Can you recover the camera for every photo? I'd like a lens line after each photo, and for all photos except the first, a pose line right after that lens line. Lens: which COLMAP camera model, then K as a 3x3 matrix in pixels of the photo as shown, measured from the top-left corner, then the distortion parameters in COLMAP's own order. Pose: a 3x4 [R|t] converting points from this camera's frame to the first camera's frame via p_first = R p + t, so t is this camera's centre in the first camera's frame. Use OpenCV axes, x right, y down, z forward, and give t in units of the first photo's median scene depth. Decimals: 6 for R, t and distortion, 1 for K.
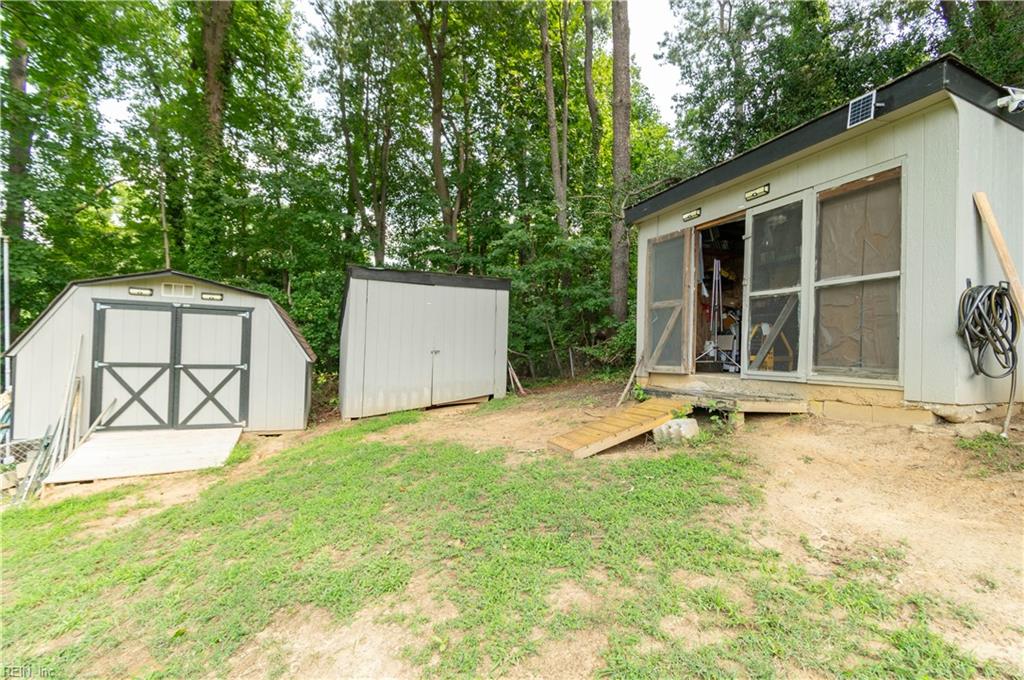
lens RADIAL K [[451.0, 0, 519.0], [0, 451.0, 345.0], [0, 0, 1]] dist [0.000646, -0.000181]
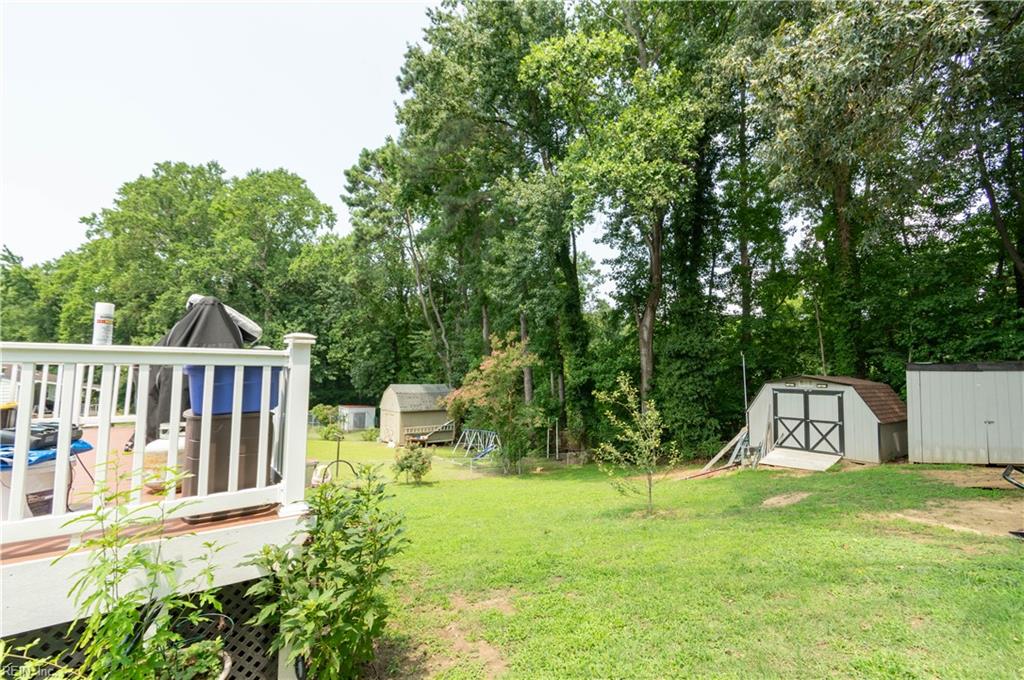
lens RADIAL K [[451.0, 0, 519.0], [0, 451.0, 345.0], [0, 0, 1]] dist [0.000646, -0.000181]
pose [[0.257389, -0.087608, -0.962328, 0.901157], [-0.004029, 0.995776, -0.091731, -0.099925], [0.966299, 0.027488, 0.255949, -0.797120]]
